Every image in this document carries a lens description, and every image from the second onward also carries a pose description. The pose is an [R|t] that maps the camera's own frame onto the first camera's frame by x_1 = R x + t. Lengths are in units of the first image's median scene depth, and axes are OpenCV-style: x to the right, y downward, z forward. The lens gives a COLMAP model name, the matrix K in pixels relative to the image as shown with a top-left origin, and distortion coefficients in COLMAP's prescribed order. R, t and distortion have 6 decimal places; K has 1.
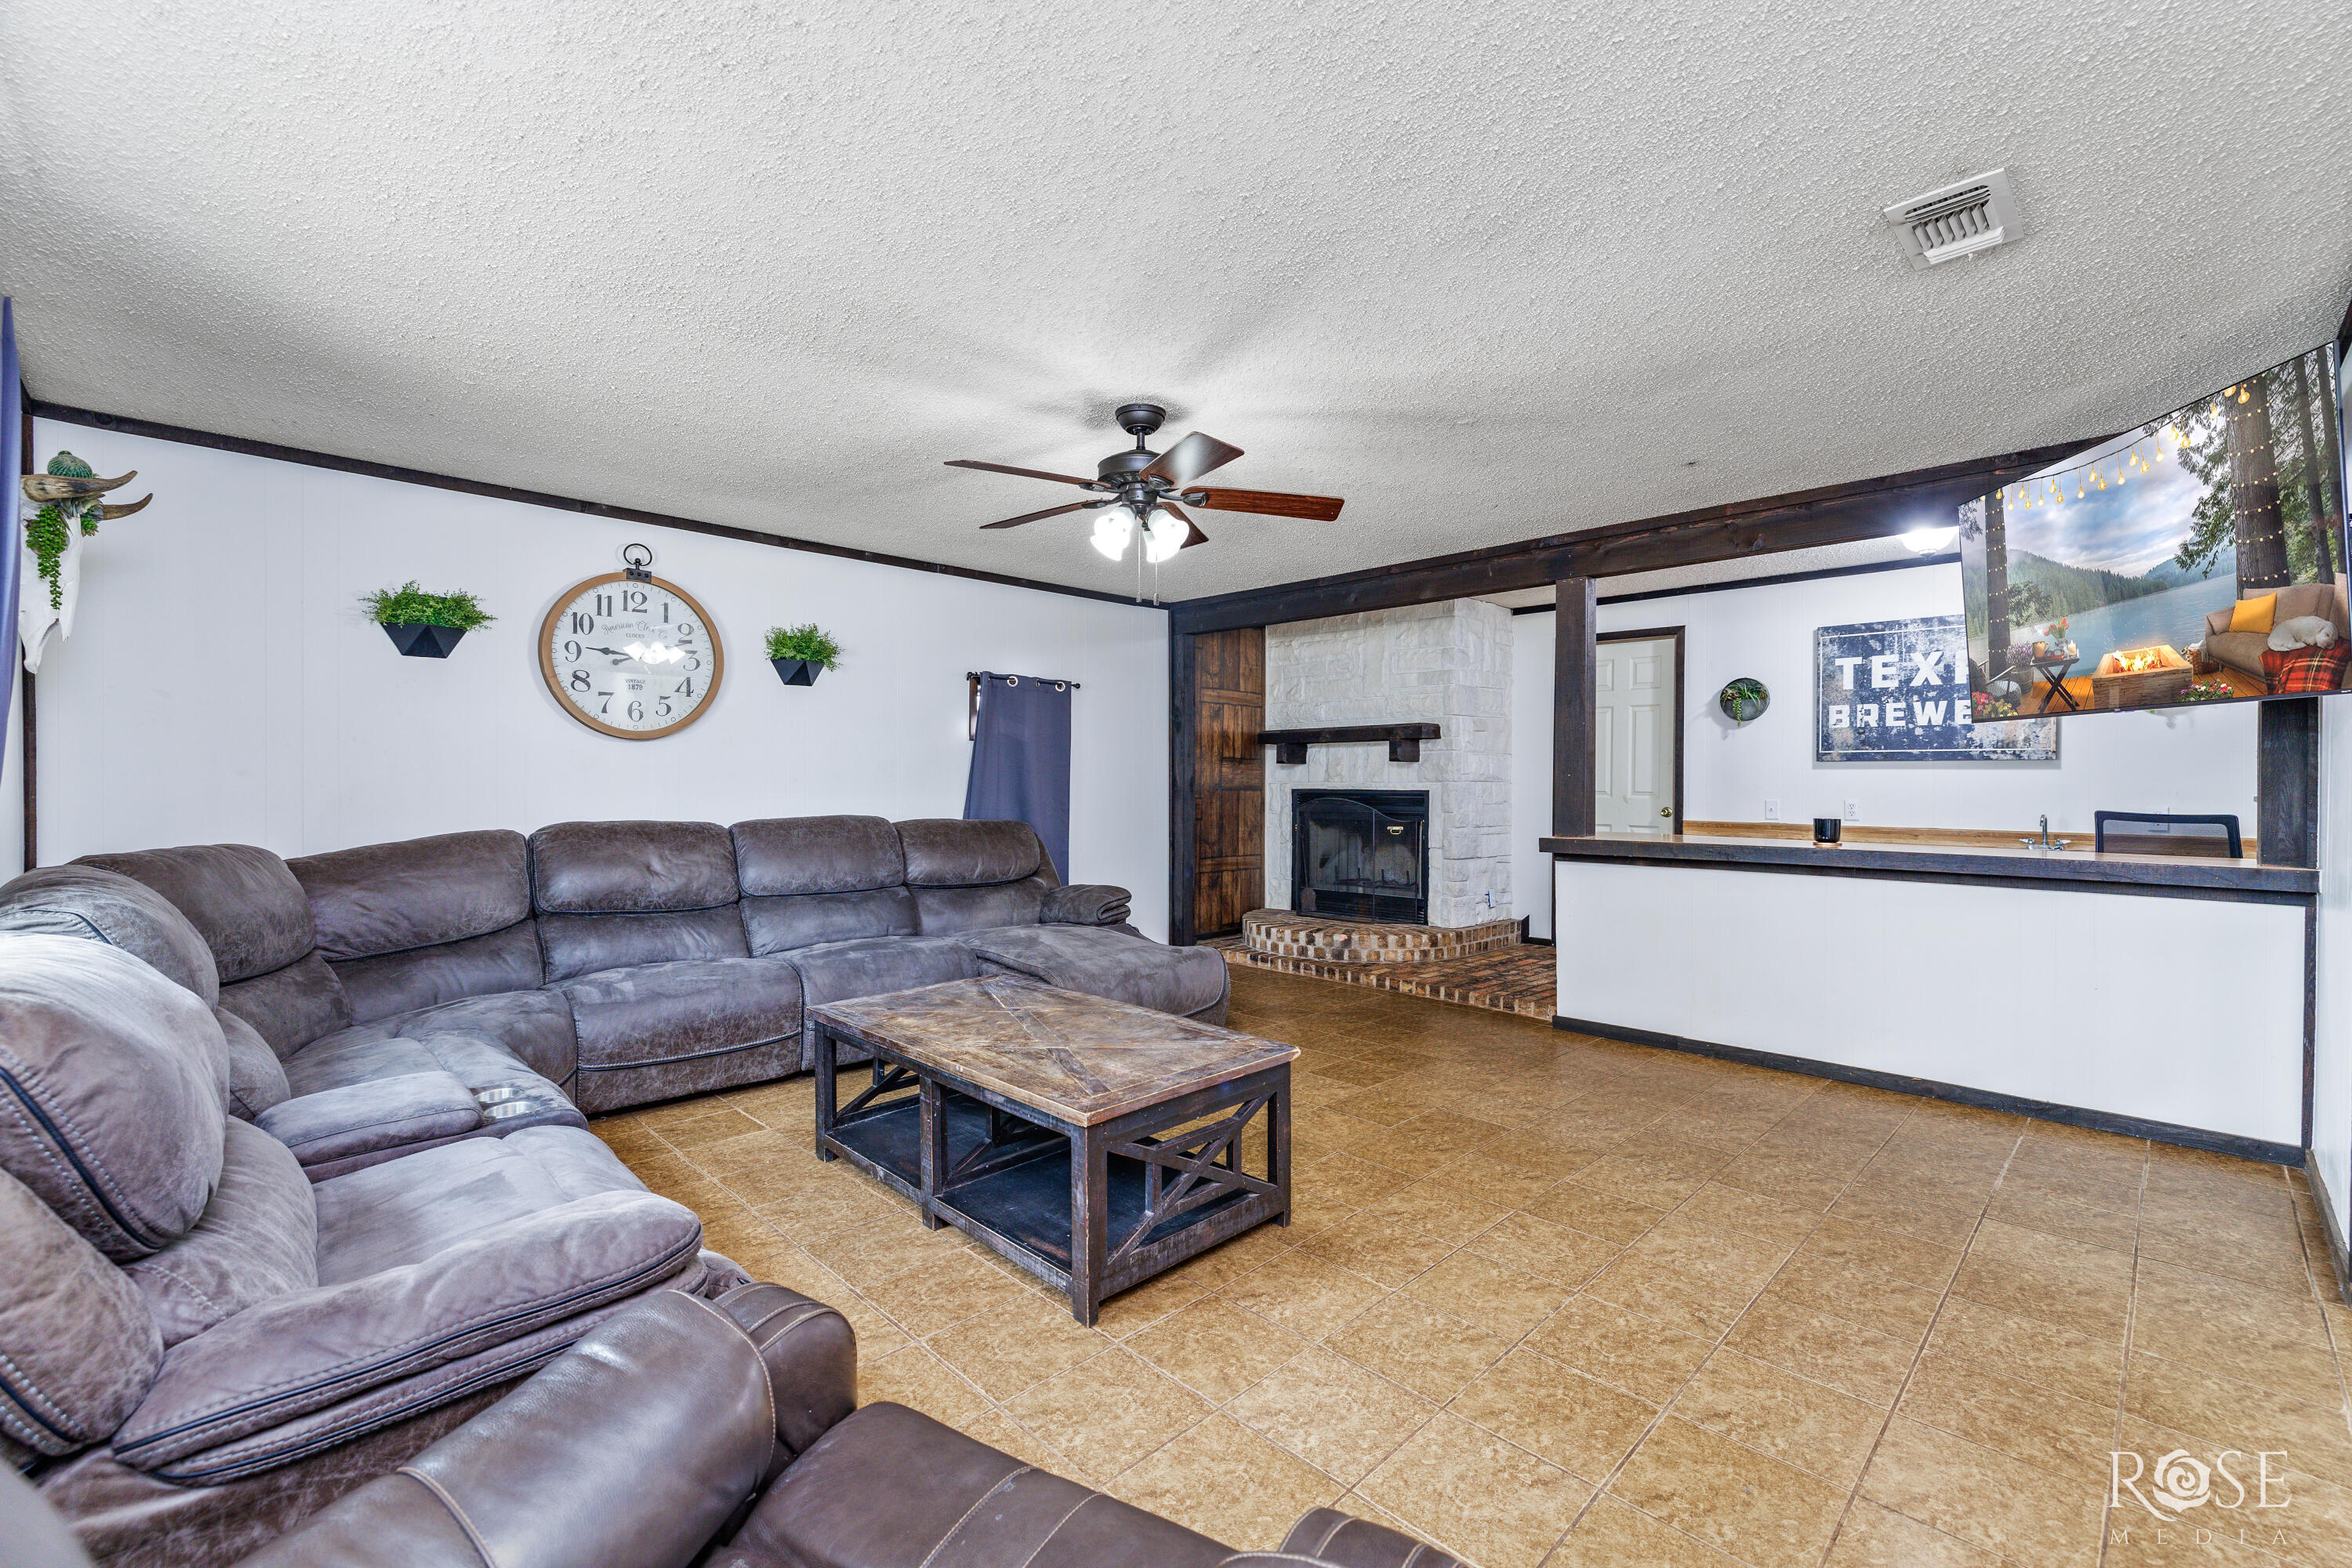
lens RADIAL K [[986.8, 0, 1160.5], [0, 986.8, 792.5], [0, 0, 1]] dist [-0.000901, 0.000424]
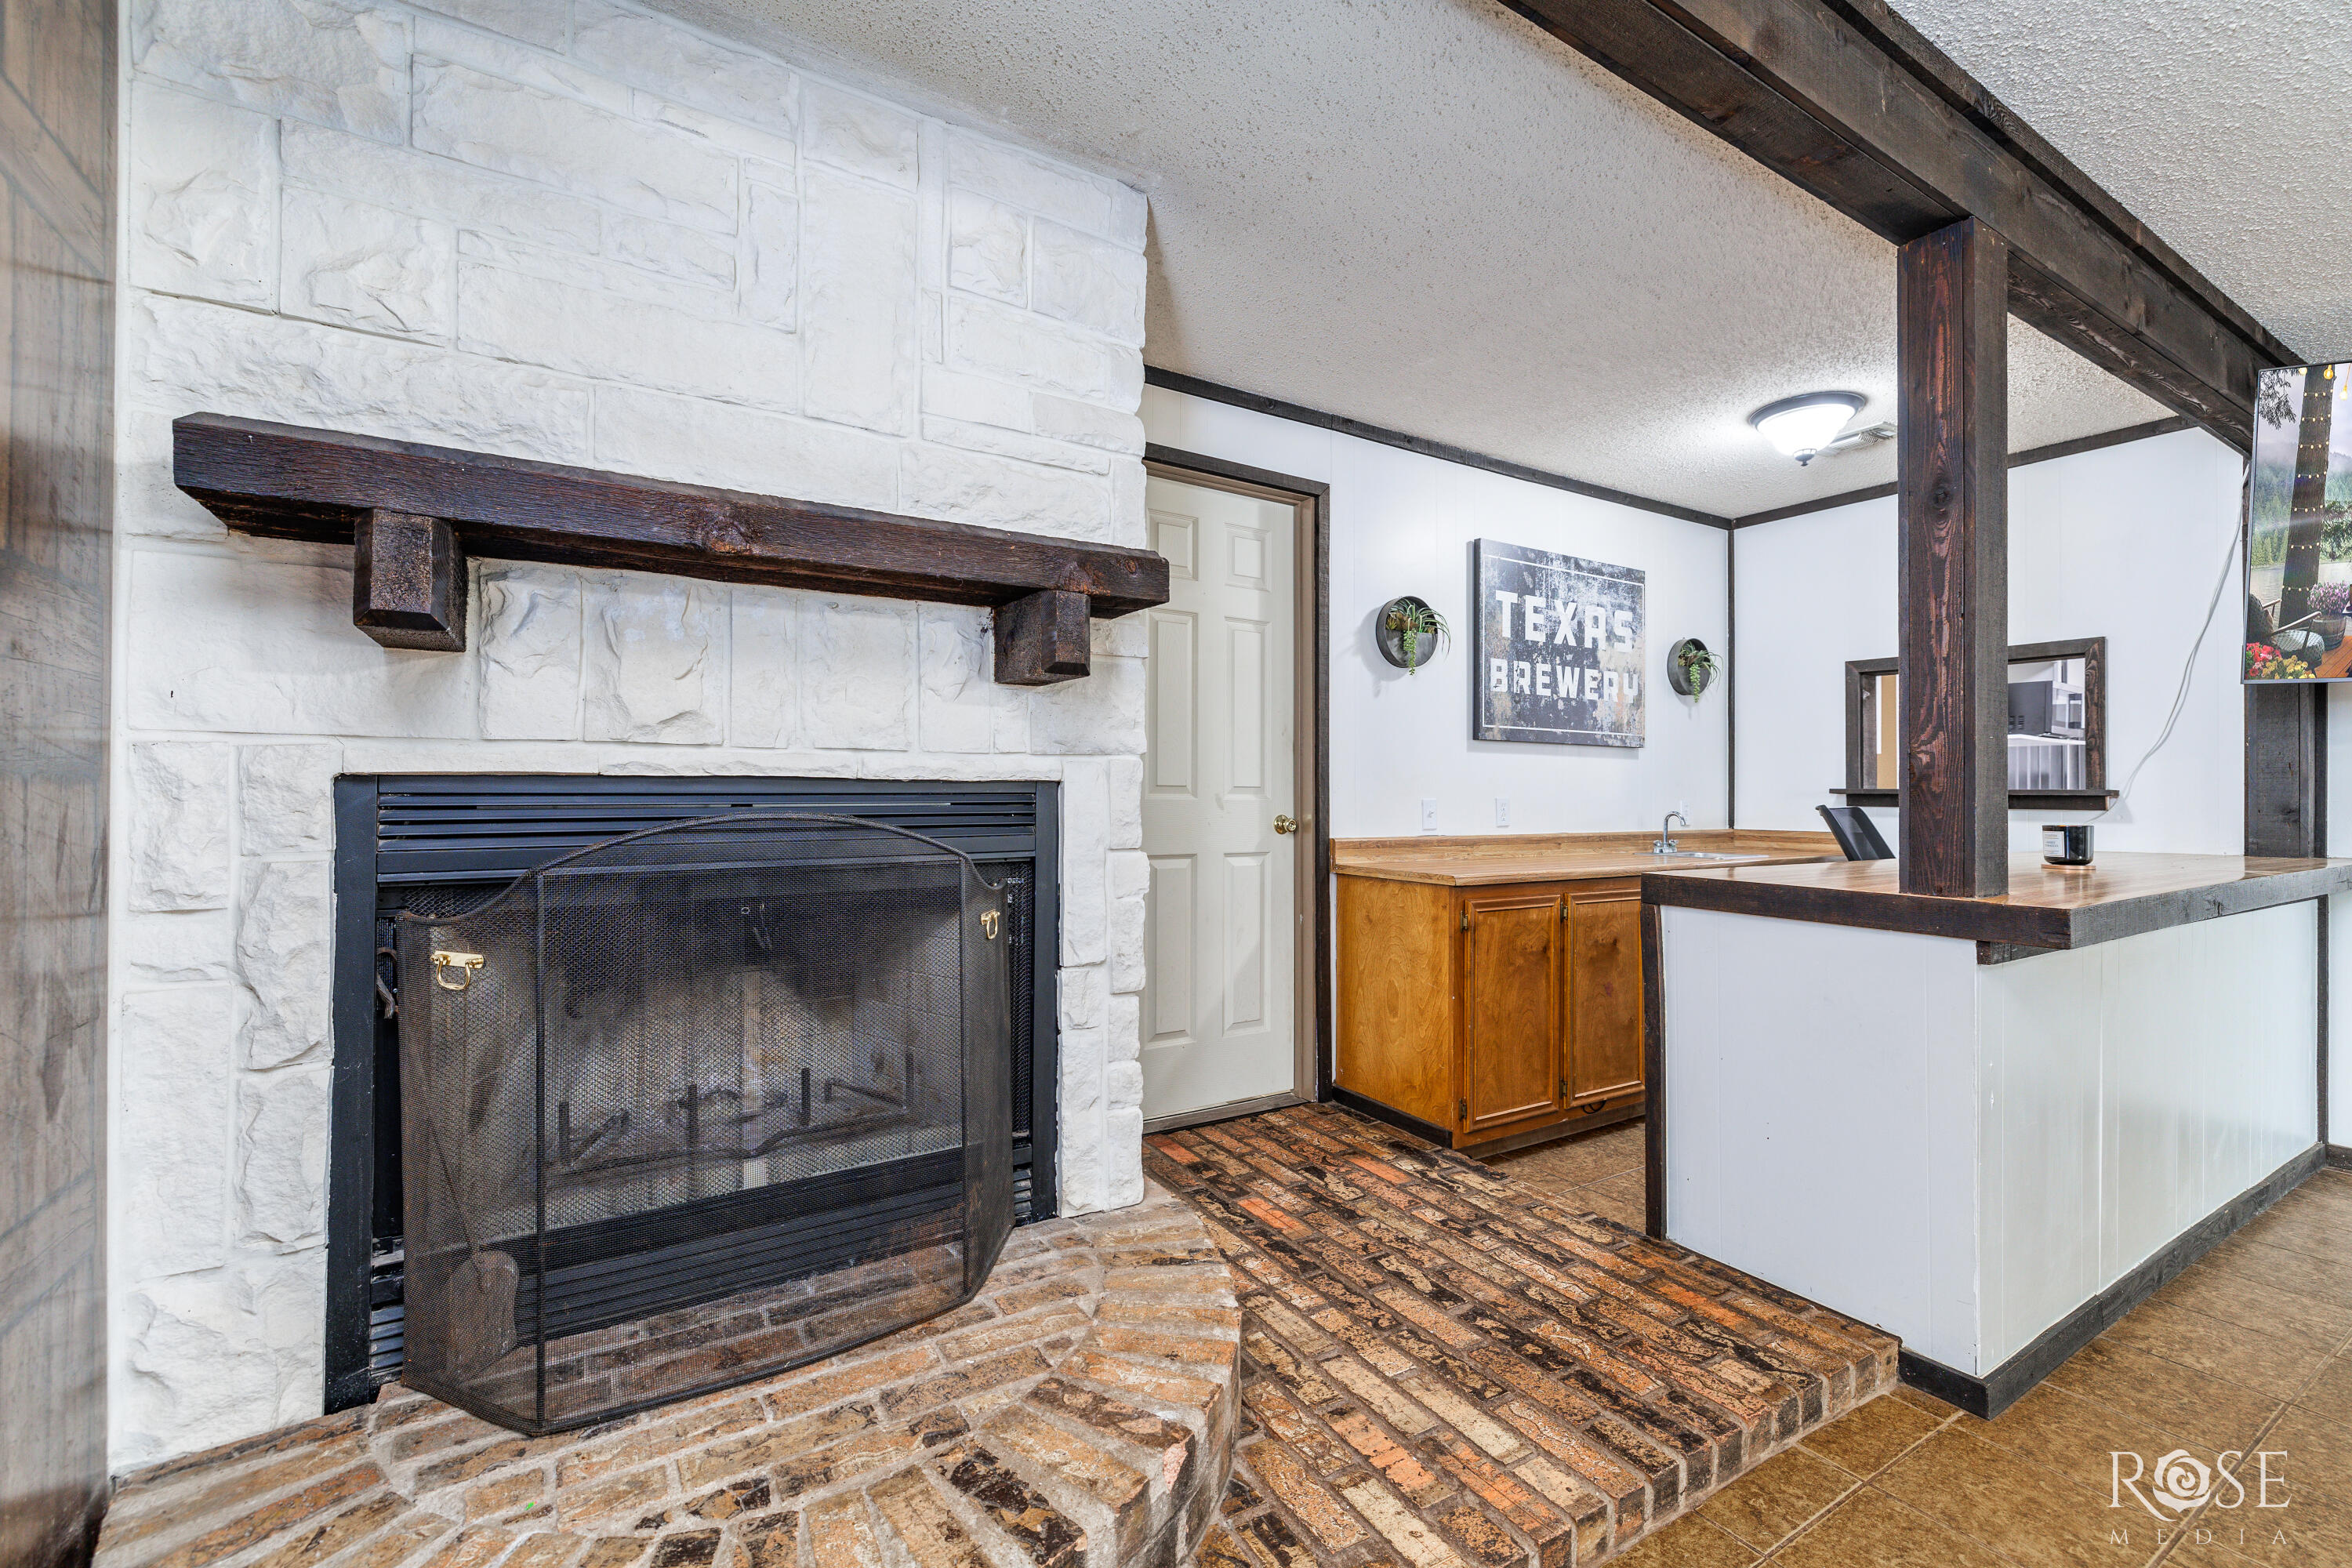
lens RADIAL K [[986.8, 0, 1175.3], [0, 986.8, 784.6], [0, 0, 1]] dist [-0.000901, 0.000424]
pose [[0.214117, 0.001531, 0.976807, -0.028155], [0.005263, 0.999982, -0.002721, -0.000723], [-0.976794, 0.005724, 0.214105, 1.108004]]
